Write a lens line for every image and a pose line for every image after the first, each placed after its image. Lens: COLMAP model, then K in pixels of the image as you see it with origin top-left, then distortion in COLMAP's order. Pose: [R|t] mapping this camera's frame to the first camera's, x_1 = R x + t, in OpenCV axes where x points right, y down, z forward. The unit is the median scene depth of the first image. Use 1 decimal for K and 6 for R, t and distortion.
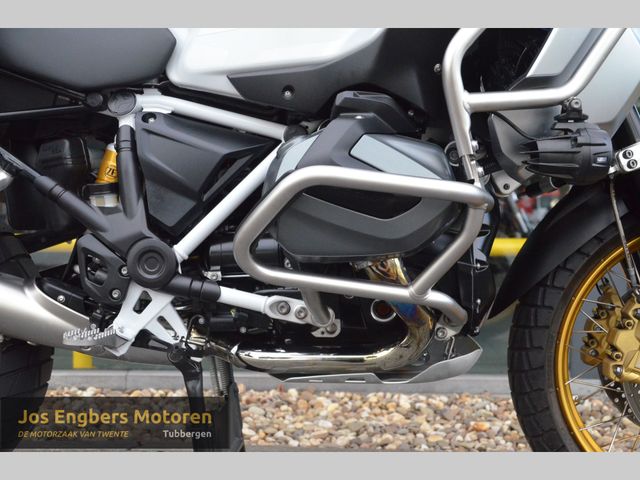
lens RADIAL K [[722.2, 0, 319.9], [0, 722.2, 242.9], [0, 0, 1]] dist [0.035662, 0.000000]
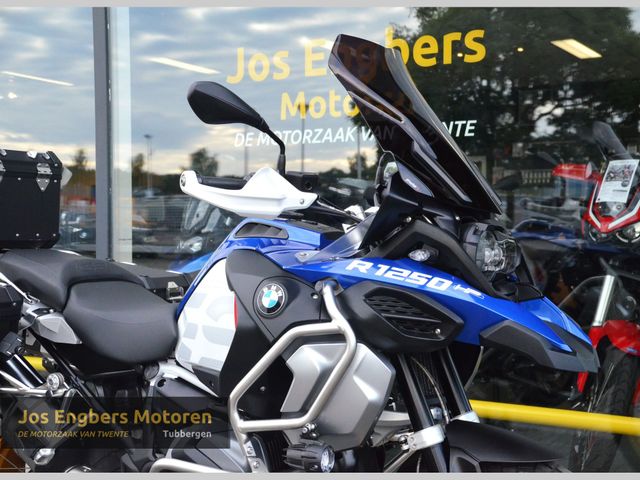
lens RADIAL K [[845.9, 0, 359.9], [0, 845.9, 255.6], [0, 0, 1]] dist [0.104747, 0.000000]
pose [[0.896397, -0.001893, -0.443248, 1.034738], [-0.010956, 0.999591, -0.026426, -0.420172], [0.443116, 0.028544, 0.896010, -0.542749]]
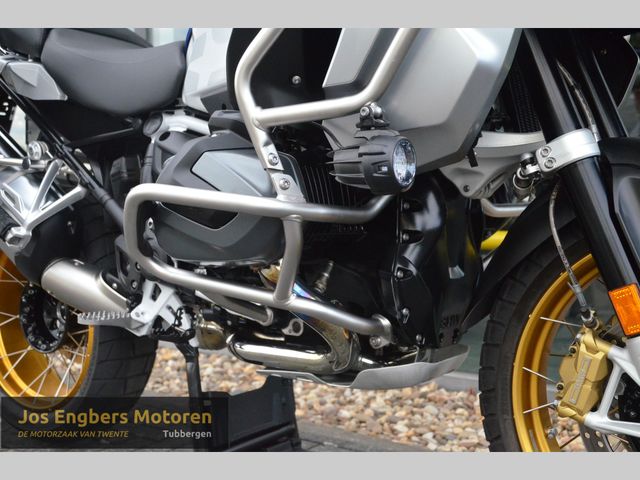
lens RADIAL K [[754.5, 0, 329.0], [0, 754.5, 244.6], [0, 0, 1]] dist [0.038614, 0.000000]
pose [[0.843597, 0.021794, -0.536535, 0.661370], [-0.007768, 0.999567, 0.028388, -0.034310], [0.536921, -0.019780, 0.843401, 0.106425]]
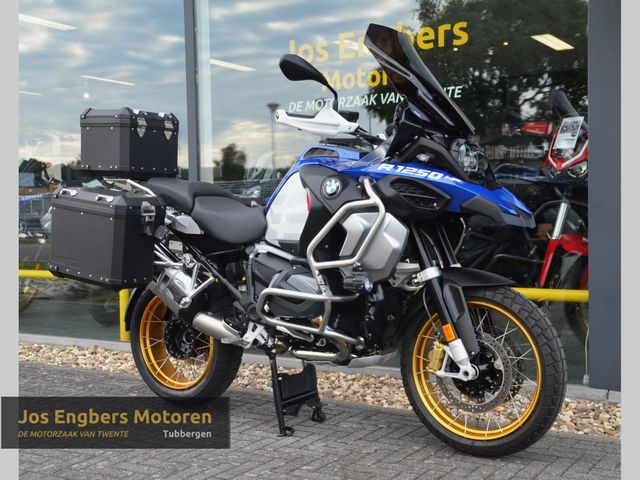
lens RADIAL K [[722.2, 0, 351.2], [0, 722.2, 249.7], [0, 0, 1]] dist [0.035662, 0.000000]
pose [[0.882223, -0.003151, -0.470822, 1.264359], [0.006777, 0.999959, 0.006008, -0.208319], [0.470784, -0.008491, 0.882208, -1.094461]]
